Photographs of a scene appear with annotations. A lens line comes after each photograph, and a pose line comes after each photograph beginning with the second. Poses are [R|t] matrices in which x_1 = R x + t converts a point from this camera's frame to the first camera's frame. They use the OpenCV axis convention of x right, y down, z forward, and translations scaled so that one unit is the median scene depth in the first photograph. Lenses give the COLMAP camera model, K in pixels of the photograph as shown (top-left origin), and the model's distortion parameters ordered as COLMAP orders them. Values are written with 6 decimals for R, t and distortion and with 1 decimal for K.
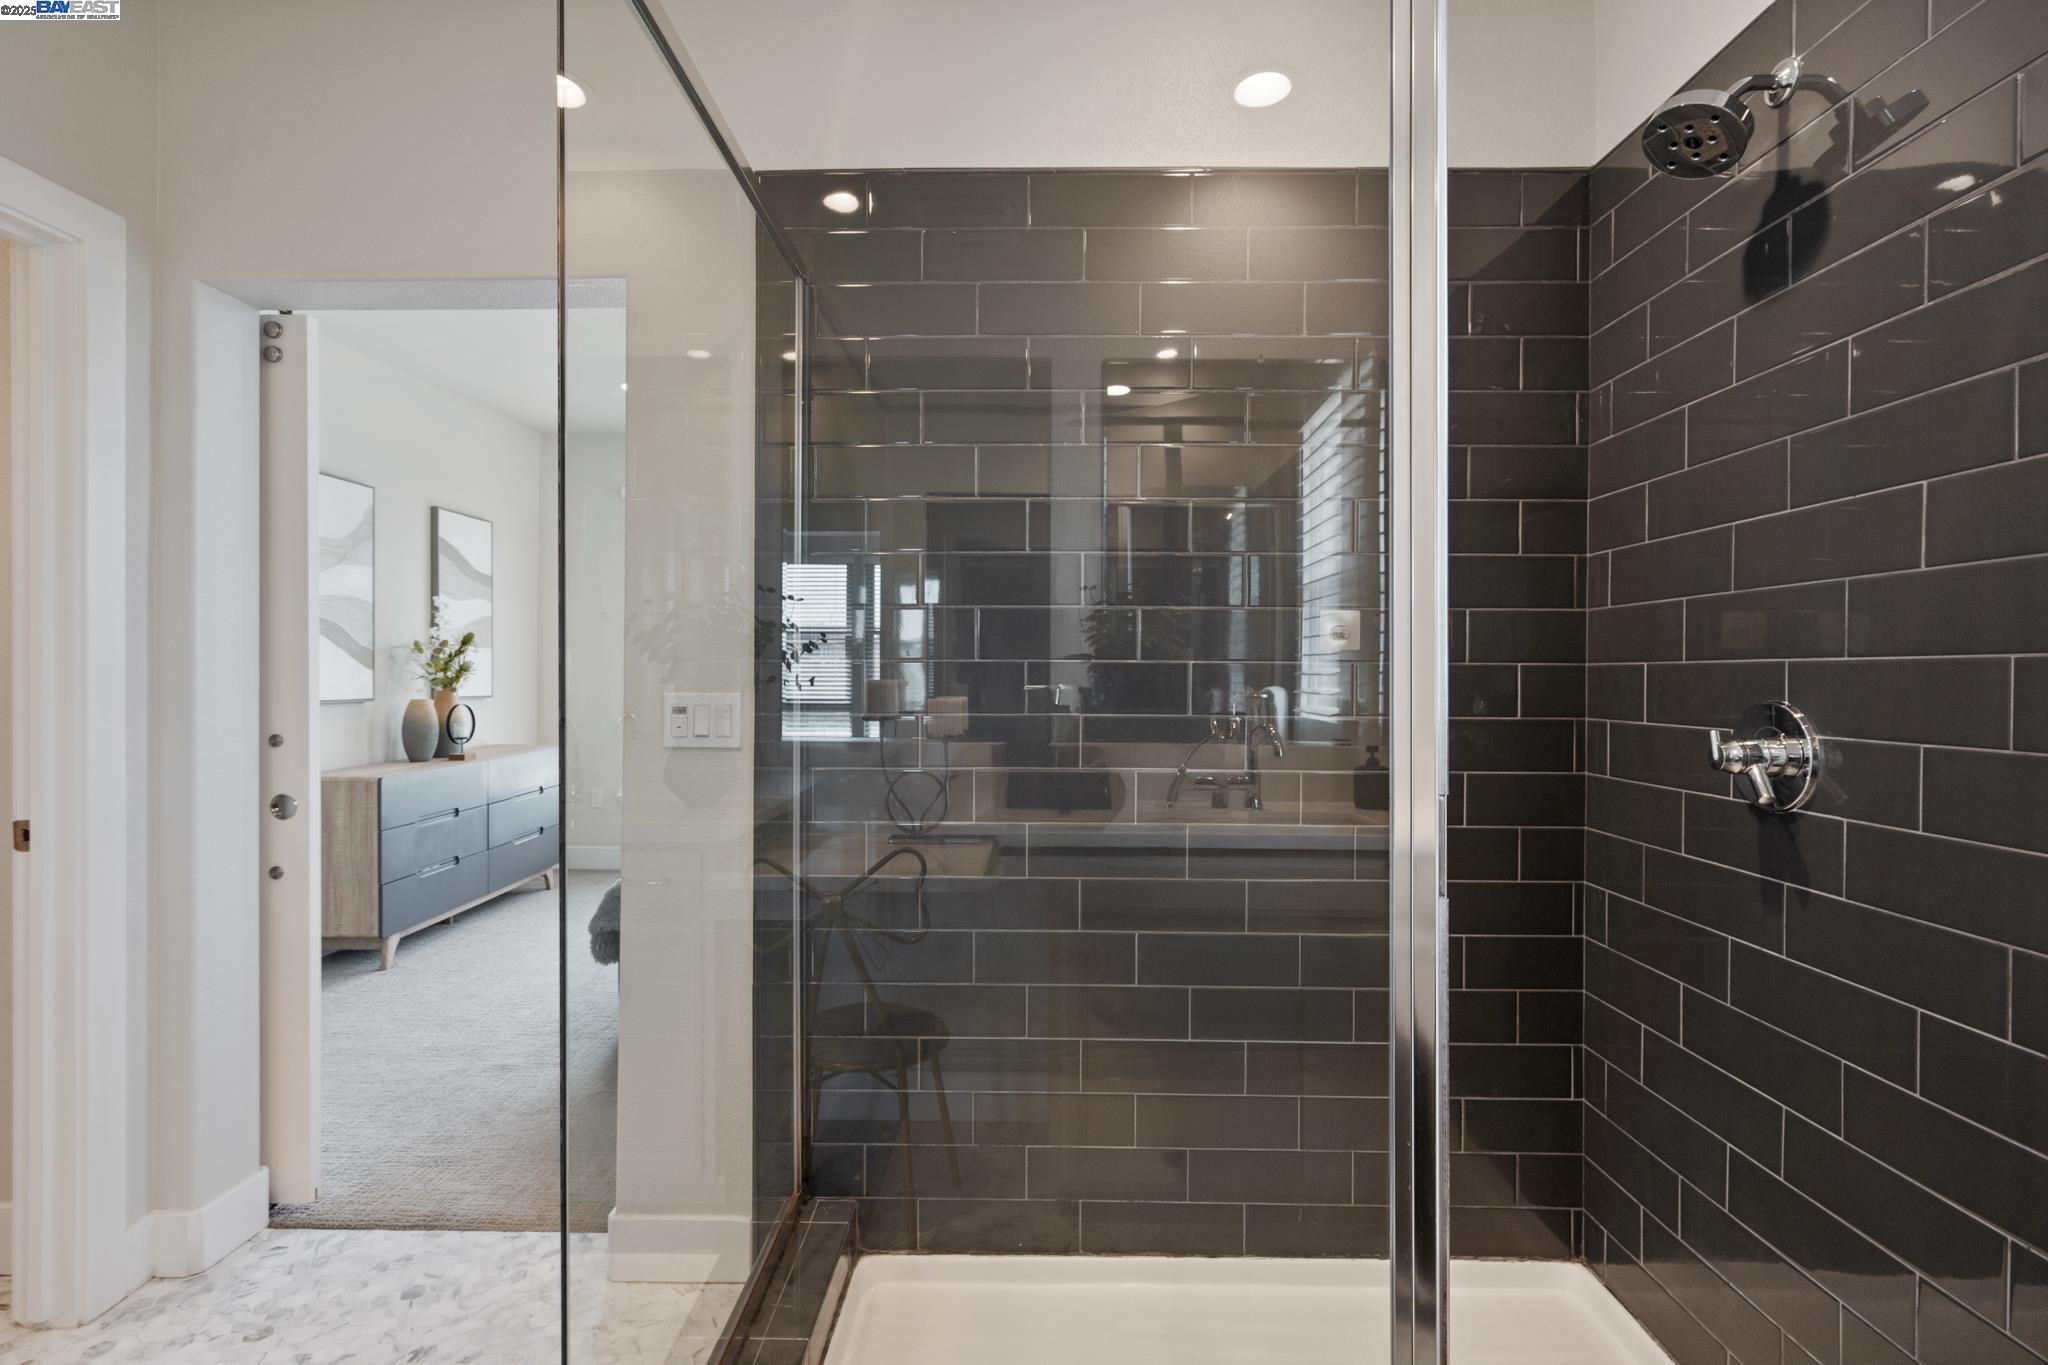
lens RADIAL K [[949.8, 0, 1024.5], [0, 949.8, 677.6], [0, 0, 1]] dist [-0.004022, 0.000272]
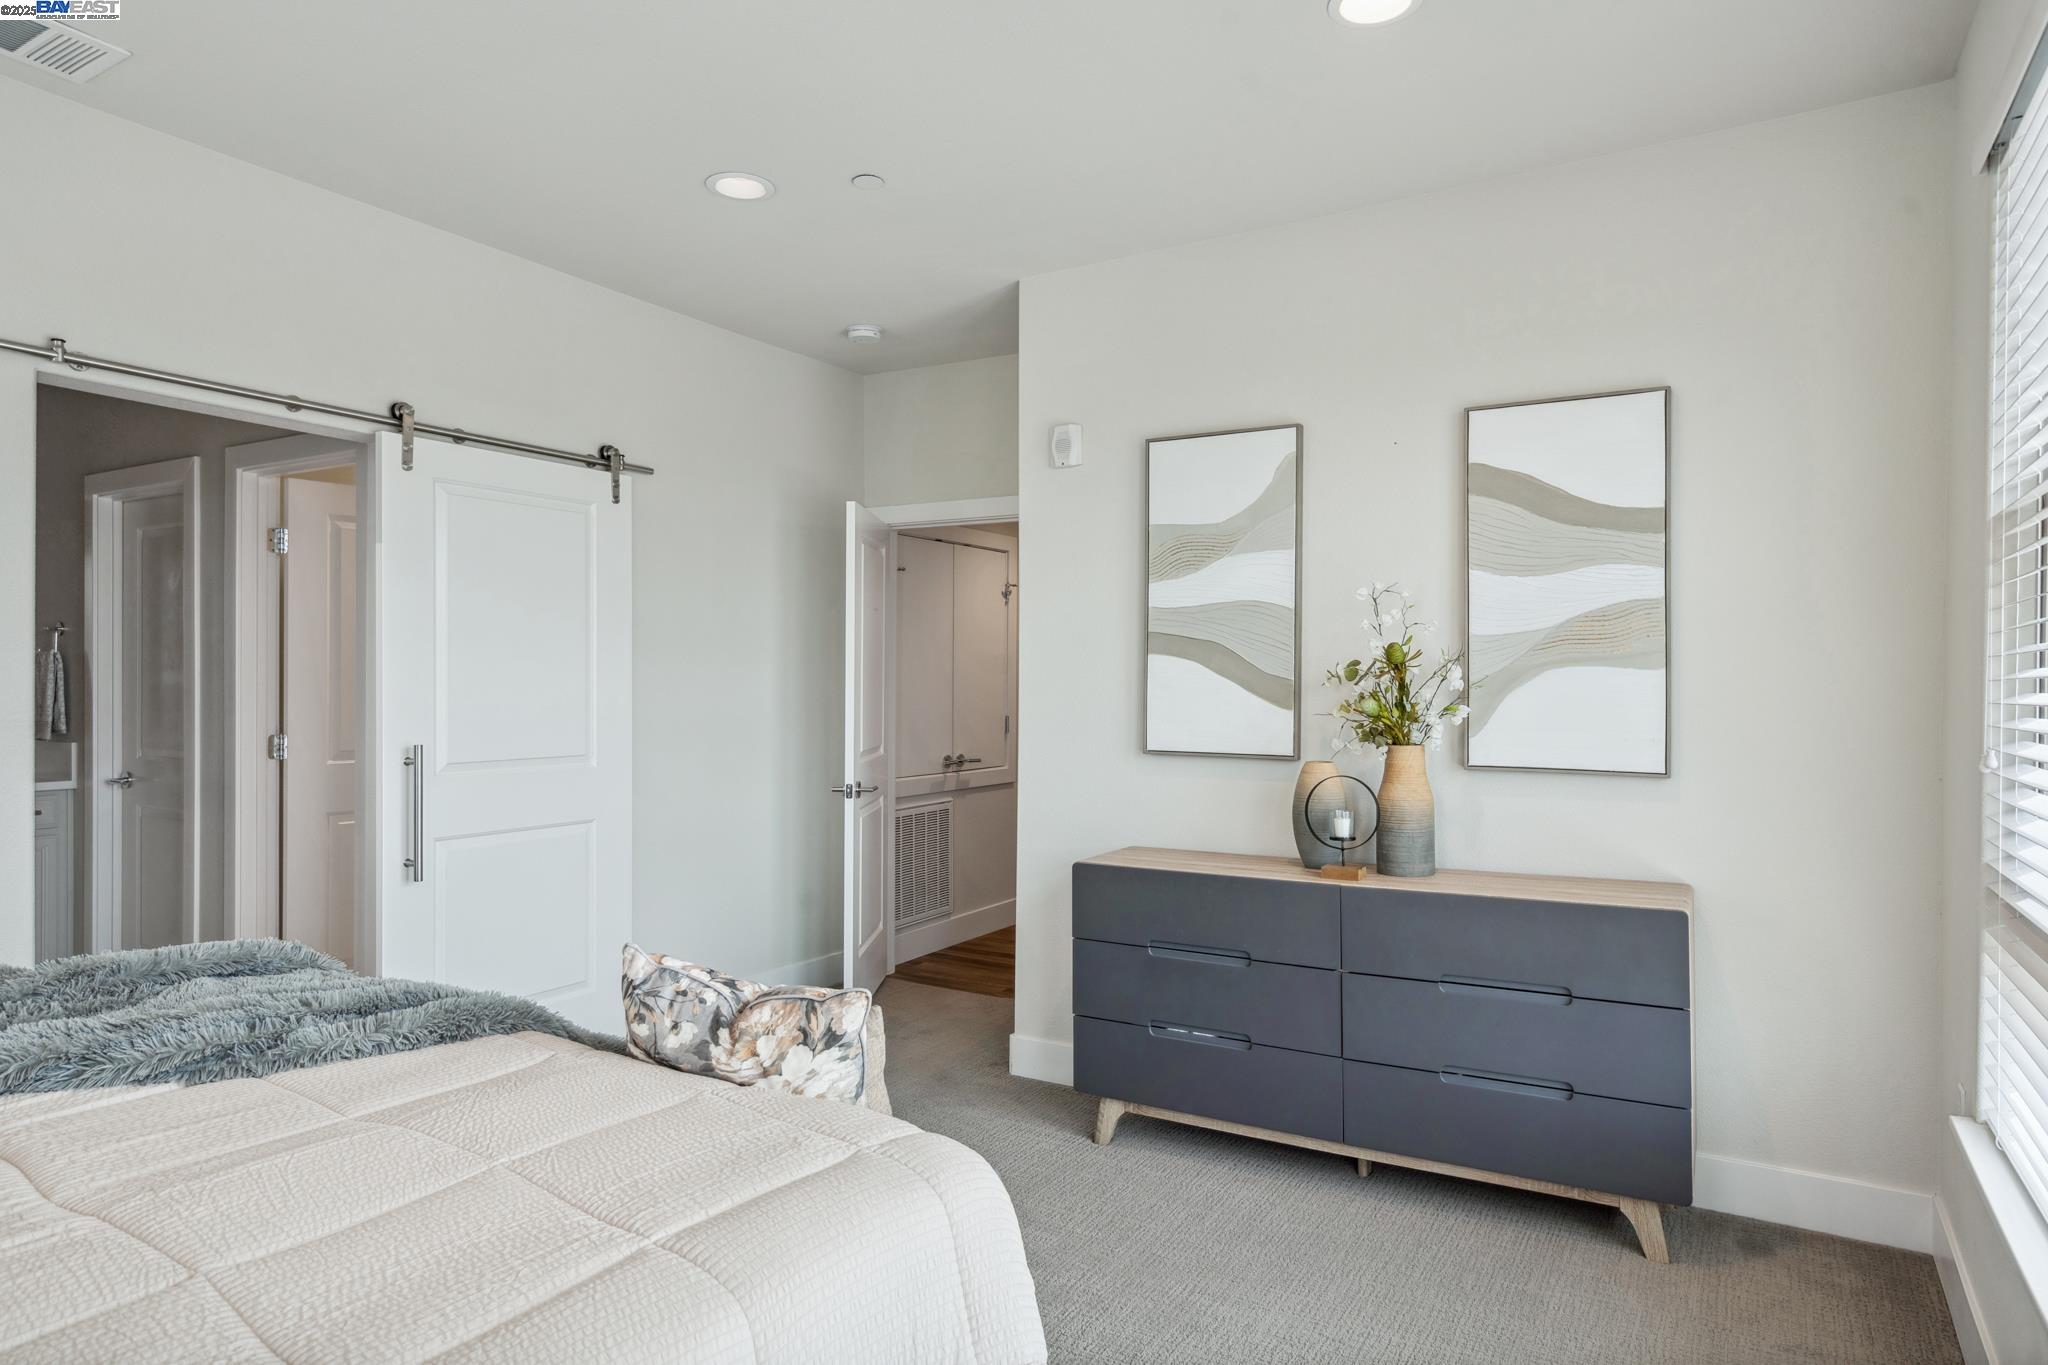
lens RADIAL K [[1215.3, 0, 1026.3], [0, 1215.3, 688.2], [0, 0, 1]] dist [-0.004089, -0.000259]
pose [[-0.485234, 0.001126, -0.874383, 0.112825], [-0.008065, 0.999951, 0.005763, -0.026723], [0.874347, 0.009849, -0.485201, 1.243116]]
